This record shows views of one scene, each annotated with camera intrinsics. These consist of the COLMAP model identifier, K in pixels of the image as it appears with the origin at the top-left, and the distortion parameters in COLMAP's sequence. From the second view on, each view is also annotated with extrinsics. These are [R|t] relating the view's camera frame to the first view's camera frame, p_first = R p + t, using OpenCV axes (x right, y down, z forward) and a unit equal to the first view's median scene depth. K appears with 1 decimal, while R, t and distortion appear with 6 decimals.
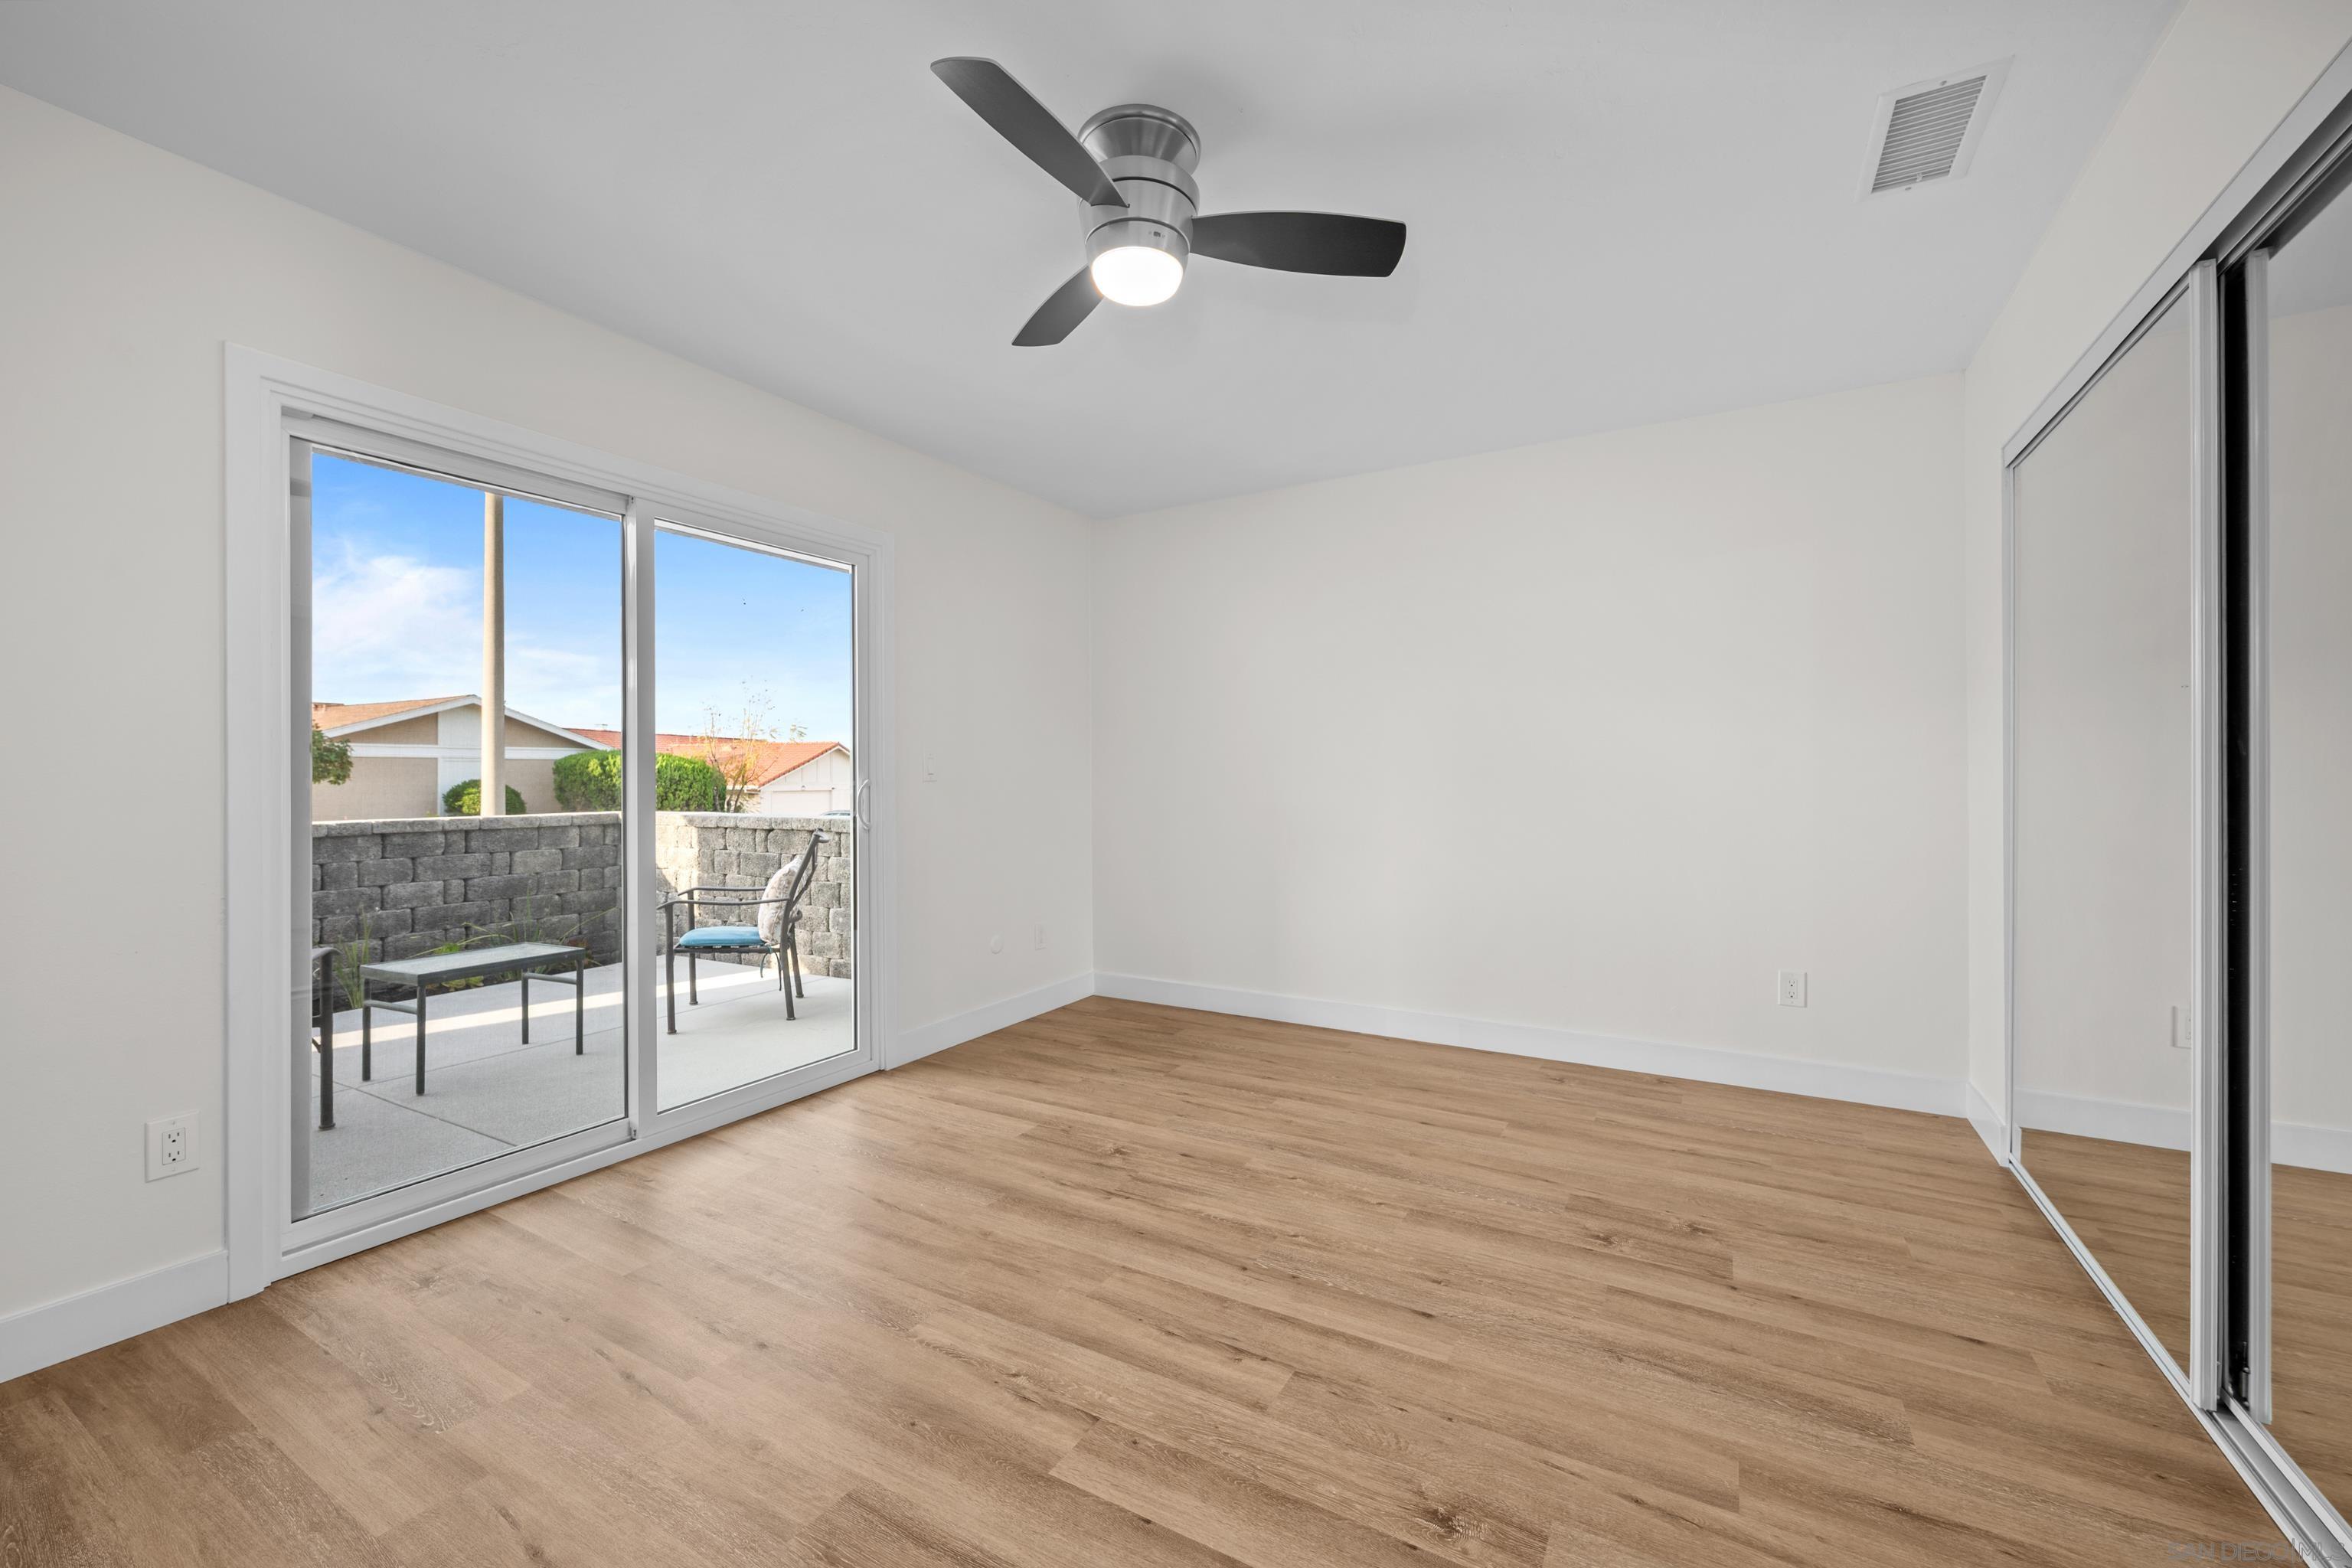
lens RADIAL K [[935.7, 0, 1180.8], [0, 935.7, 776.3], [0, 0, 1]] dist [0.001182, -0.000504]
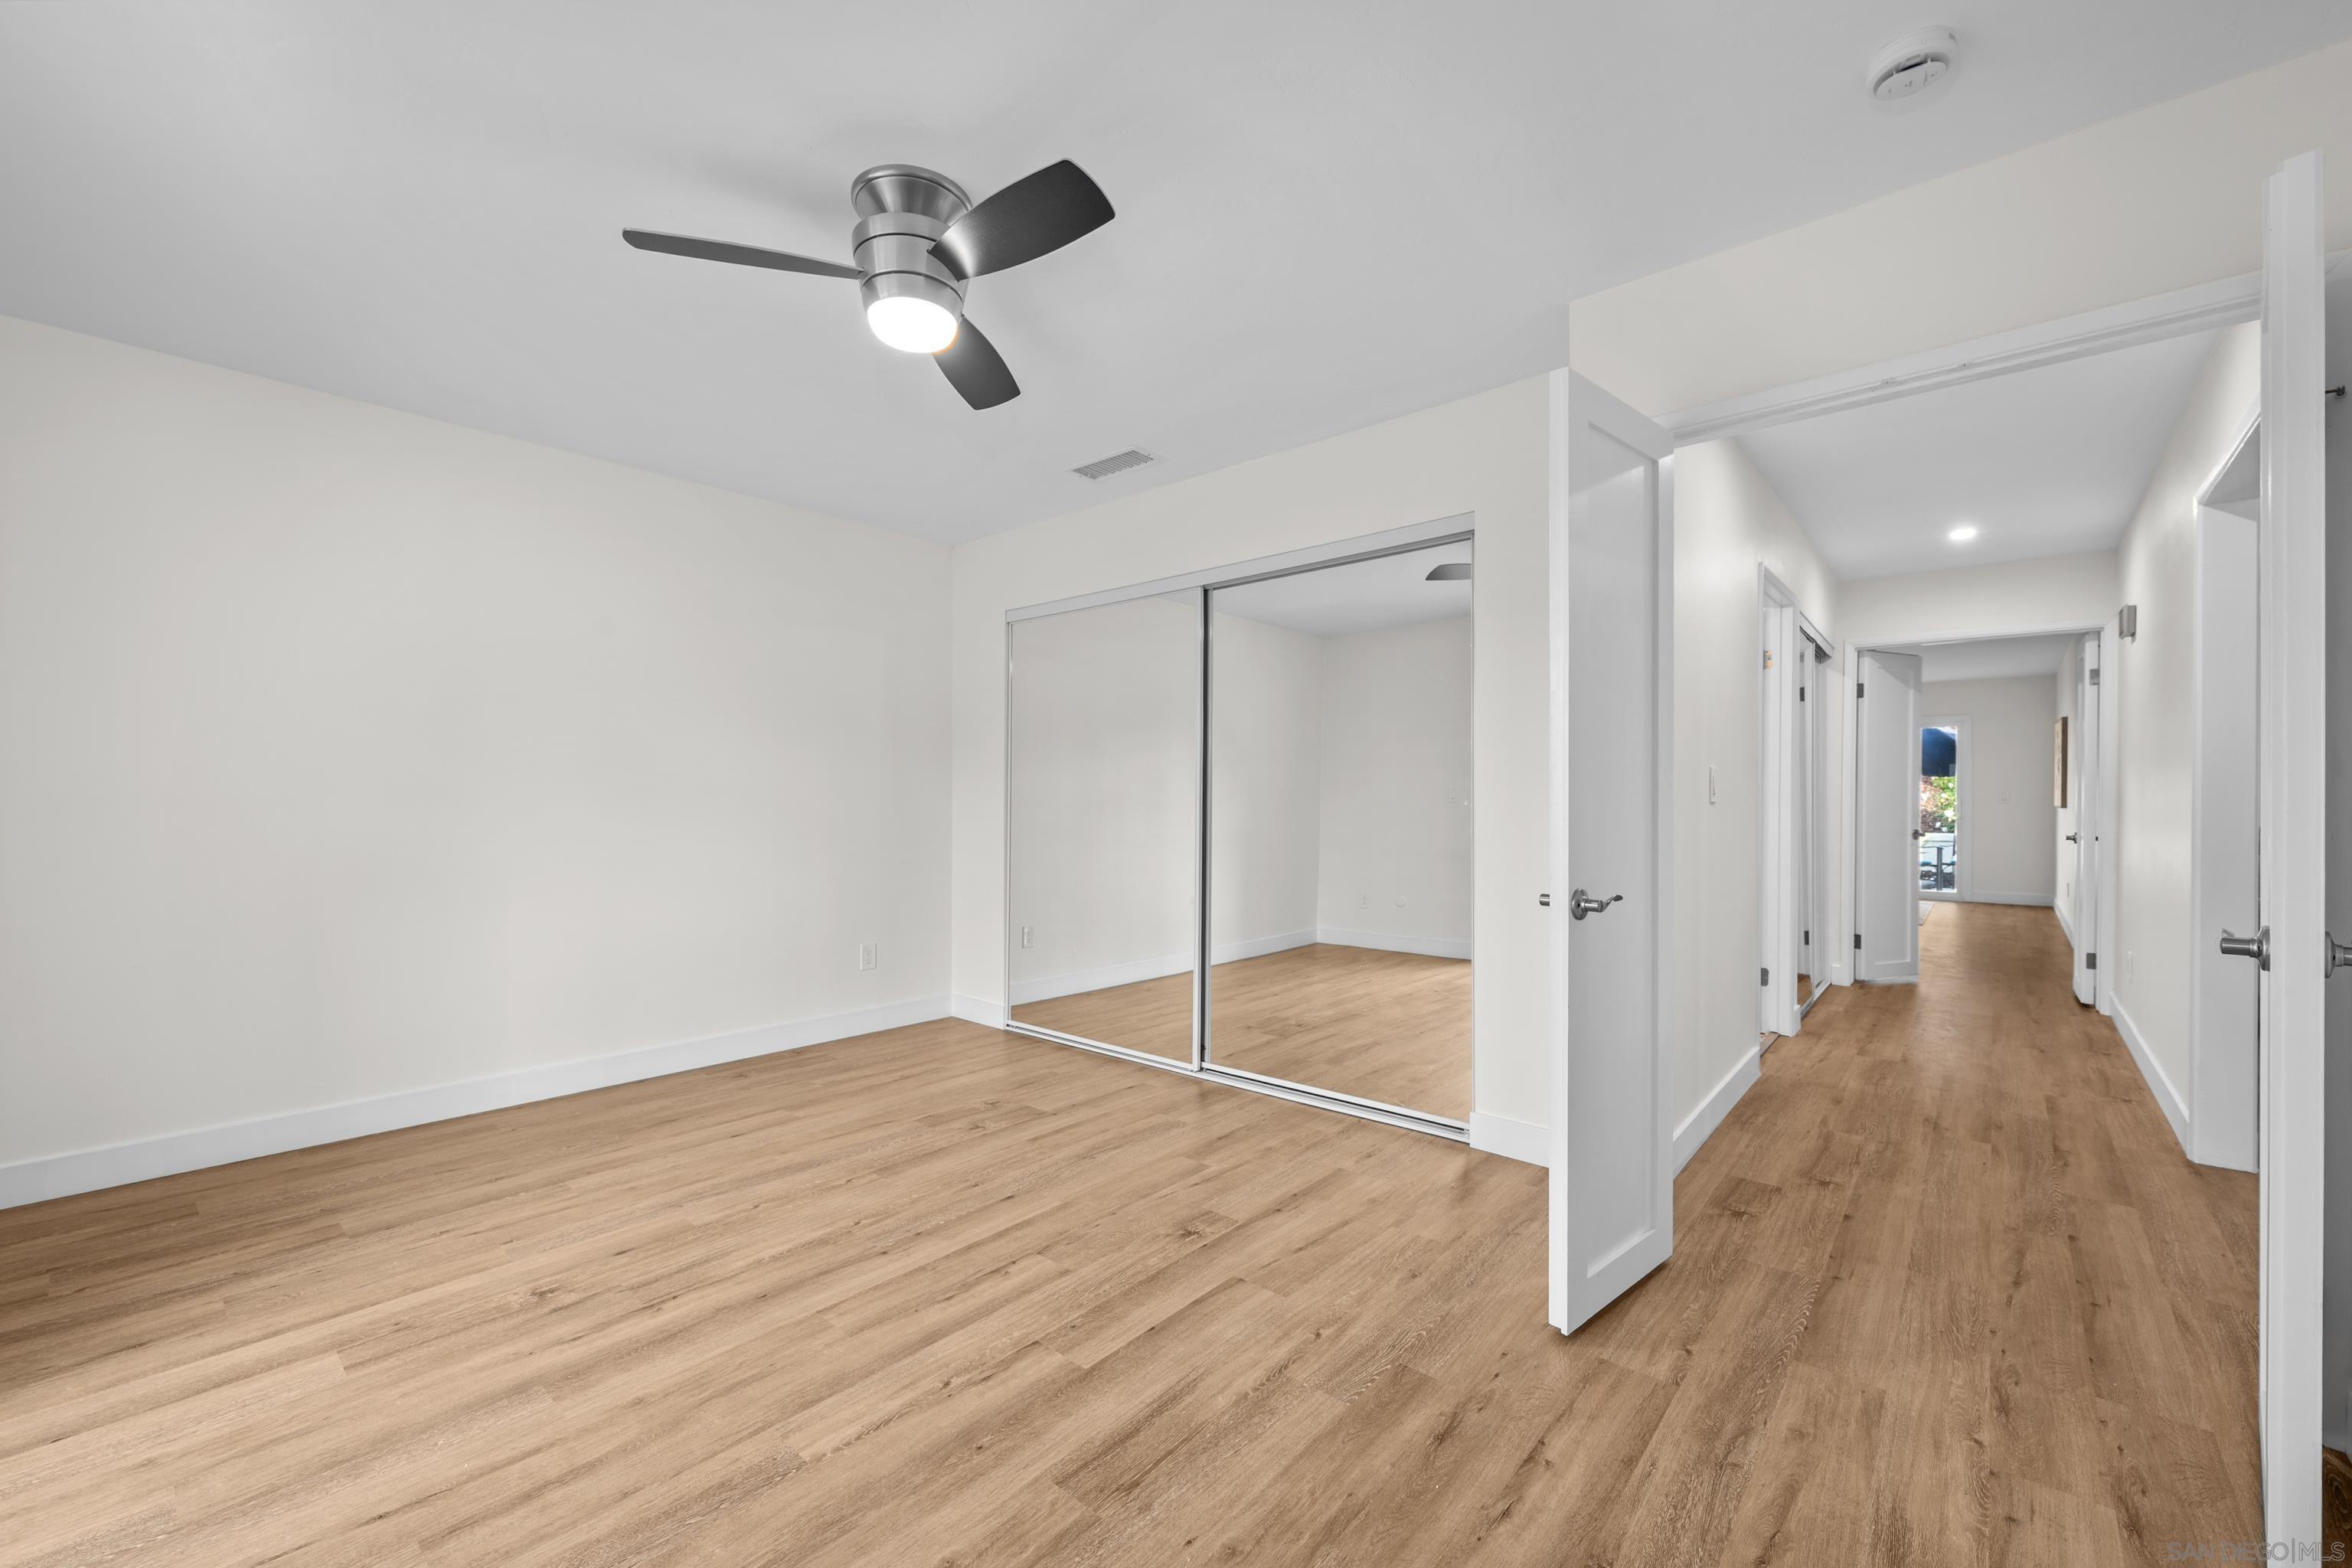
lens RADIAL K [[935.7, 0, 1171.0], [0, 935.7, 803.9], [0, 0, 1]] dist [0.001182, -0.000504]
pose [[0.196863, -0.000123, 0.980431, -0.782655], [-0.001973, 0.999998, 0.000522, 0.002679], [-0.980429, -0.002037, 0.196862, 0.386156]]
